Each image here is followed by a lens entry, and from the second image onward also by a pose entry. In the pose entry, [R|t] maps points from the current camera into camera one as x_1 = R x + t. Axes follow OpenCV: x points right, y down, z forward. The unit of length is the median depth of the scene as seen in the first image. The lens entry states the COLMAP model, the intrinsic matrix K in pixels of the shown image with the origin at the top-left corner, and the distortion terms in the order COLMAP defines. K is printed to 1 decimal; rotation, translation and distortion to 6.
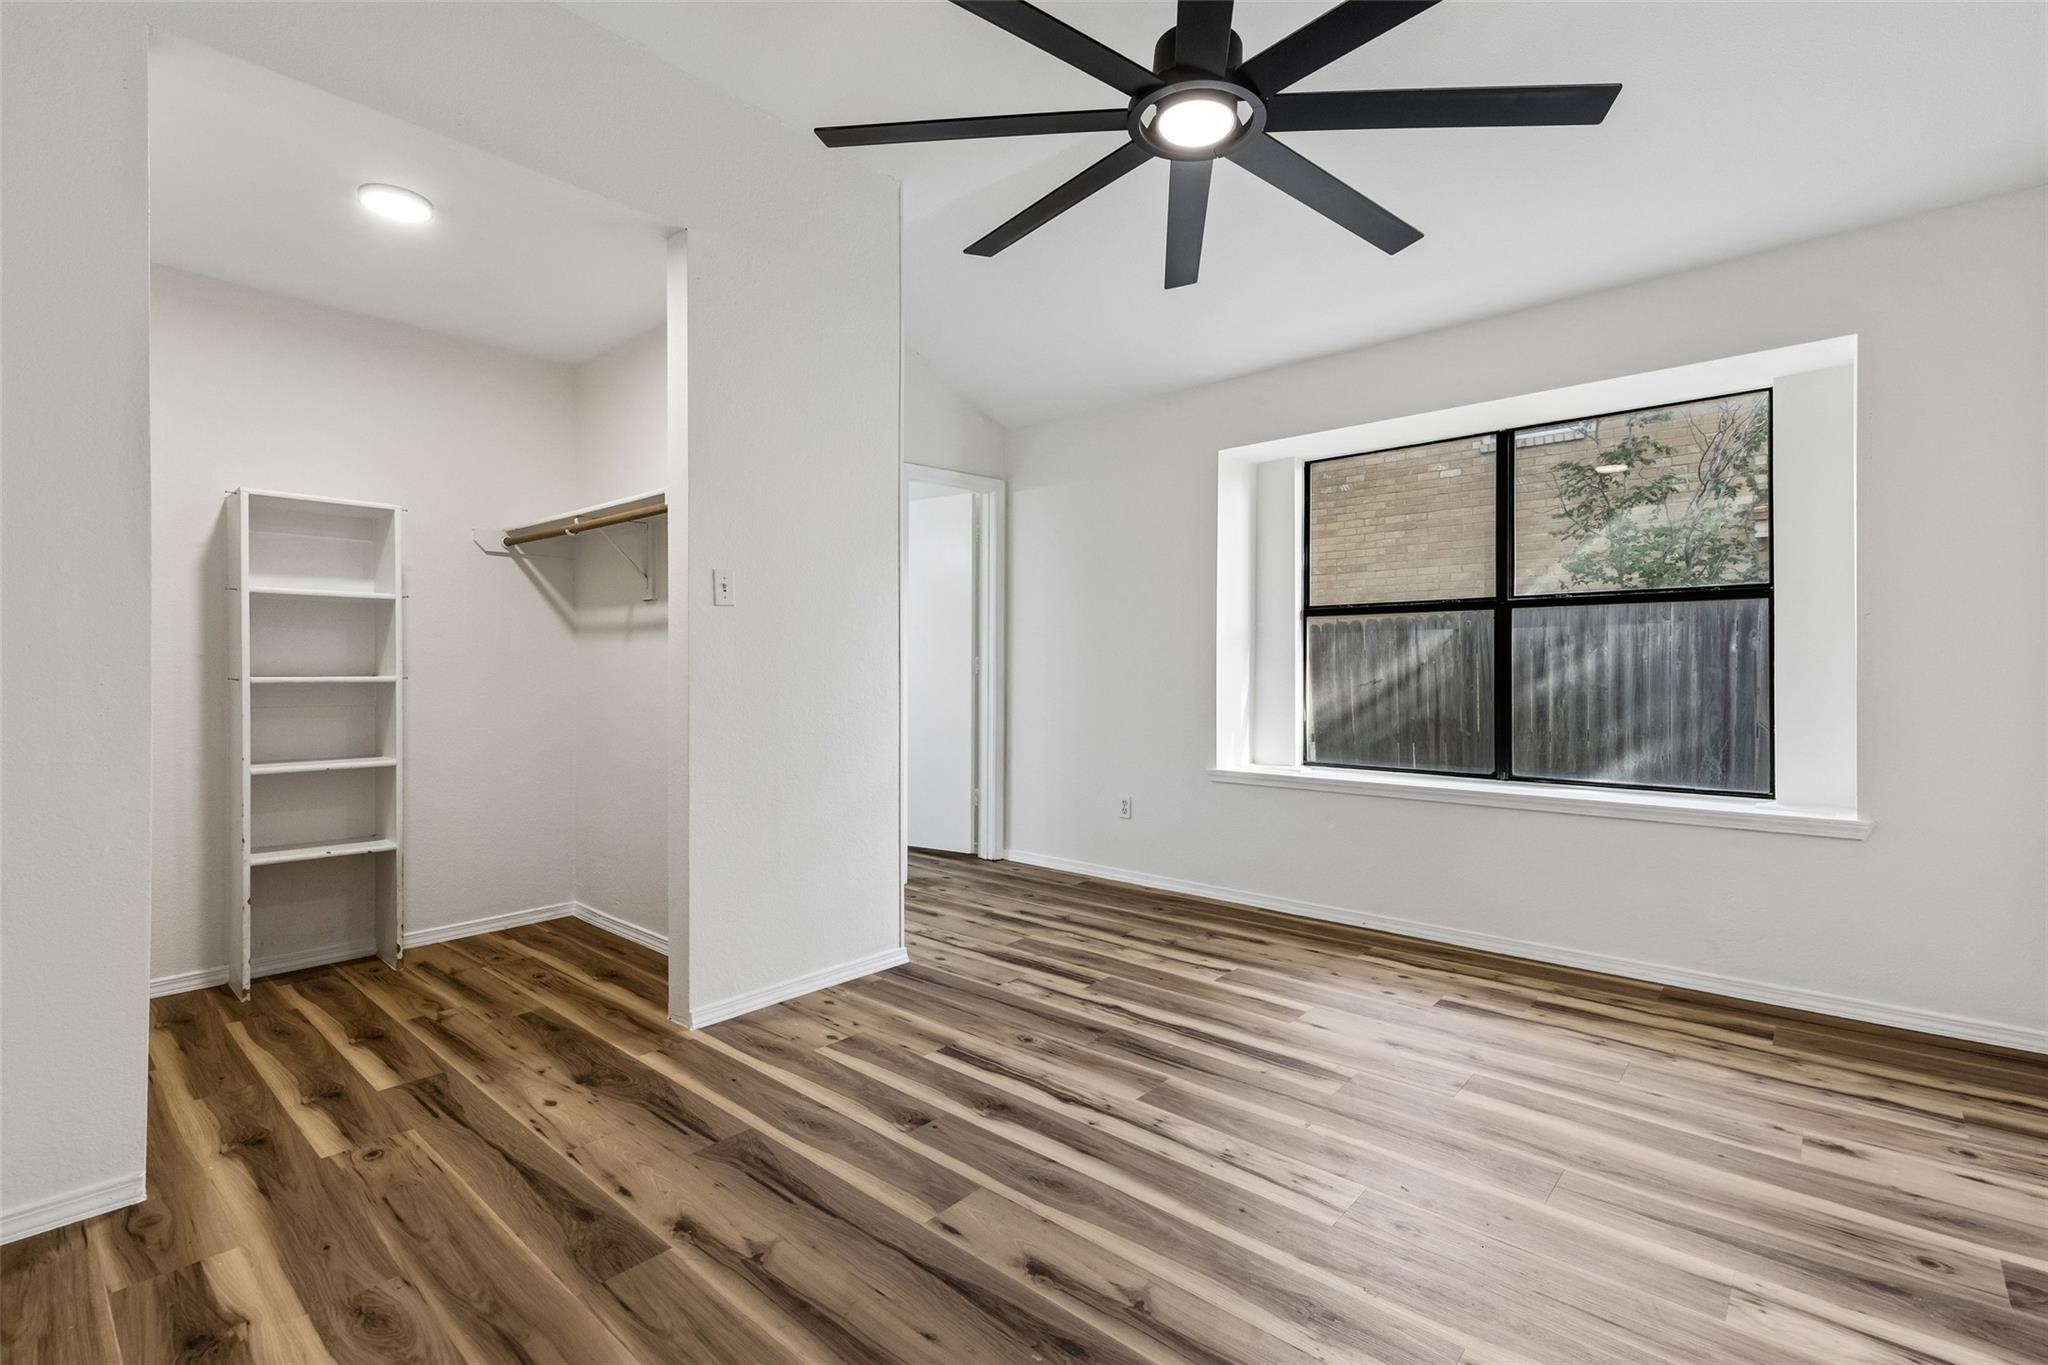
lens RADIAL K [[926.2, 0, 1025.9], [0, 926.2, 671.4], [0, 0, 1]] dist [0.004428, 0.000587]
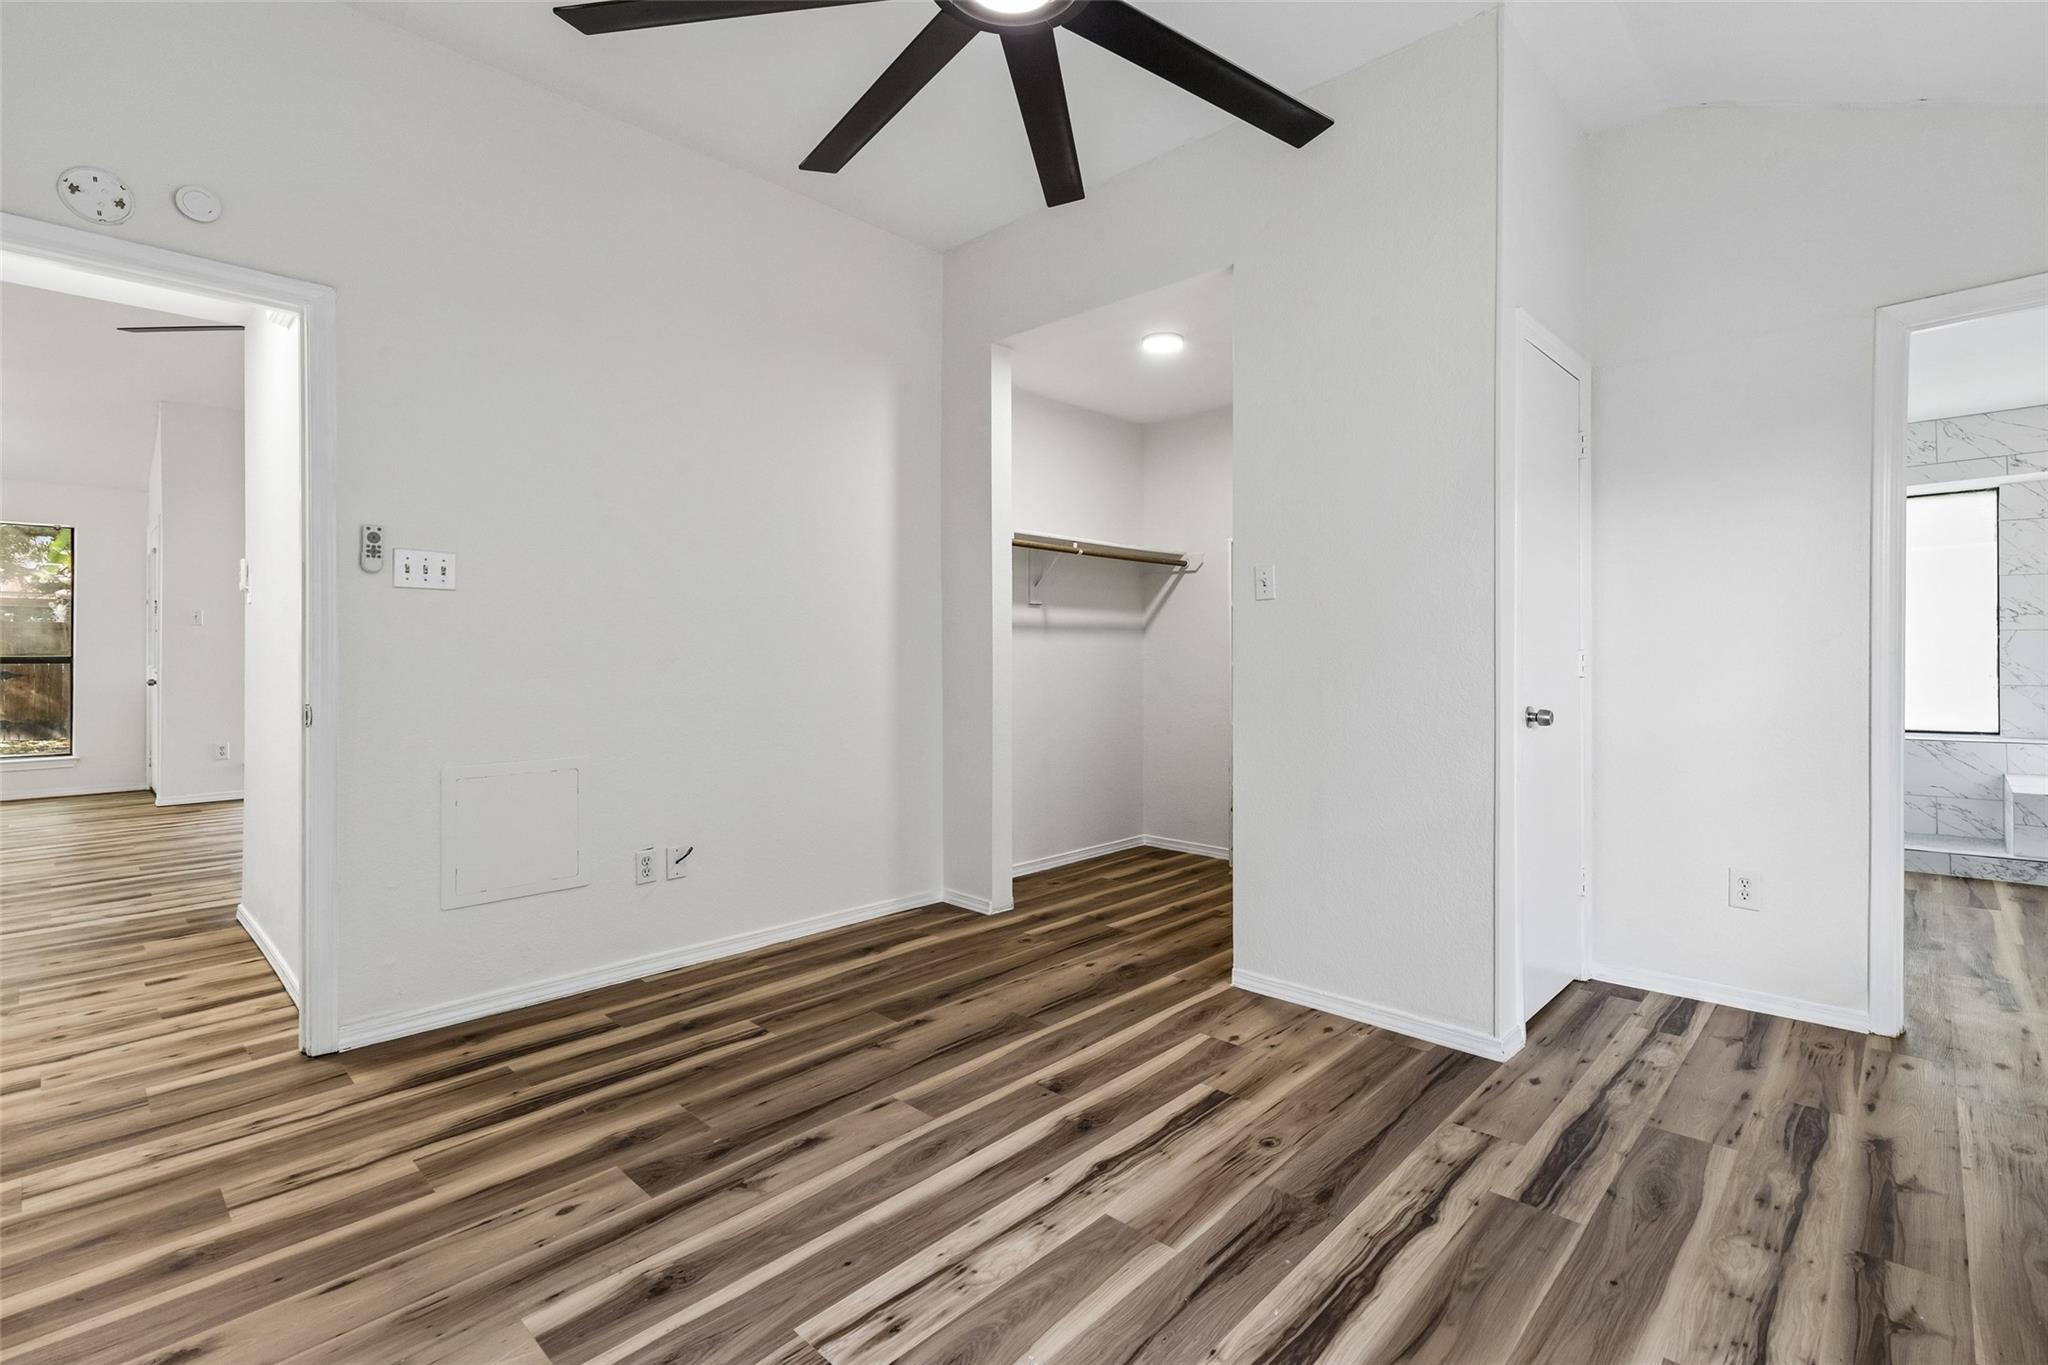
lens RADIAL K [[926.2, 0, 1054.2], [0, 926.2, 650.2], [0, 0, 1]] dist [0.004428, 0.000587]
pose [[-0.012386, 0.000346, -0.999923, 0.805225], [-0.007033, 0.999975, 0.000433, -0.014140], [0.999899, 0.007038, -0.012383, 0.855894]]
